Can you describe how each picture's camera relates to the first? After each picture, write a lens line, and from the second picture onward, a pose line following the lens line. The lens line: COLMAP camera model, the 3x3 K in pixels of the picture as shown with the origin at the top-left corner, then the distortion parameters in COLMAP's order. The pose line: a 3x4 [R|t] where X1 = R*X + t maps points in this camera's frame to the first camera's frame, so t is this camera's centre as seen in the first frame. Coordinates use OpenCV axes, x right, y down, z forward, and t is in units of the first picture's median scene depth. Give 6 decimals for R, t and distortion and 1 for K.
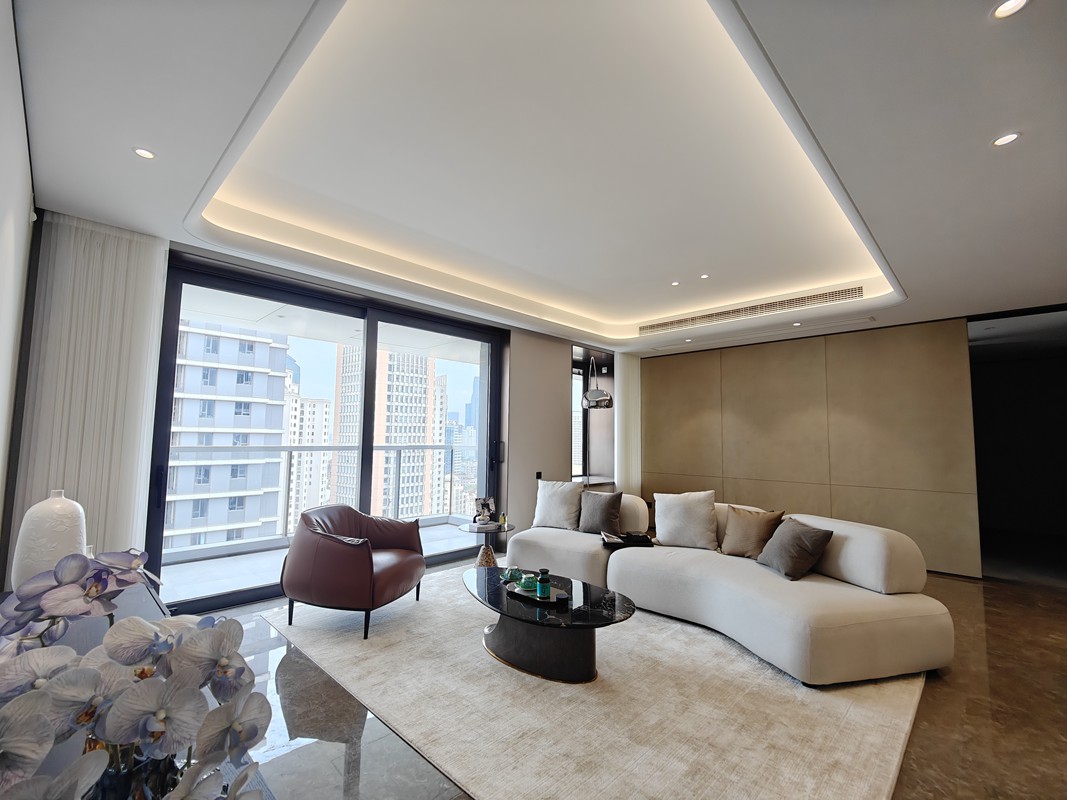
lens RADIAL K [[467.6, 0, 540.7], [0, 467.6, 394.7], [0, 0, 1]] dist [0.001342, -0.001274]
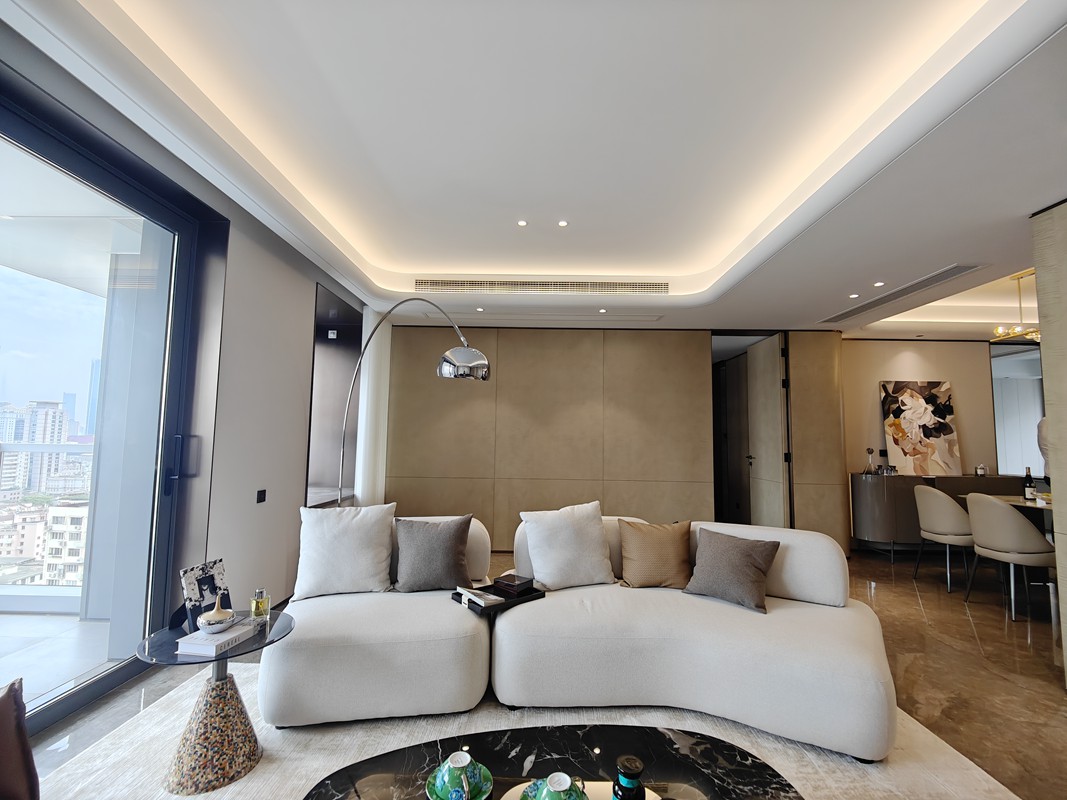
lens RADIAL K [[467.6, 0, 536.5], [0, 467.6, 398.2], [0, 0, 1]] dist [0.001342, -0.001274]
pose [[0.724306, 0.058826, 0.686964, -0.190580], [-0.070737, 0.997436, -0.010829, 0.045812], [-0.685840, -0.040751, 0.726610, 0.444753]]
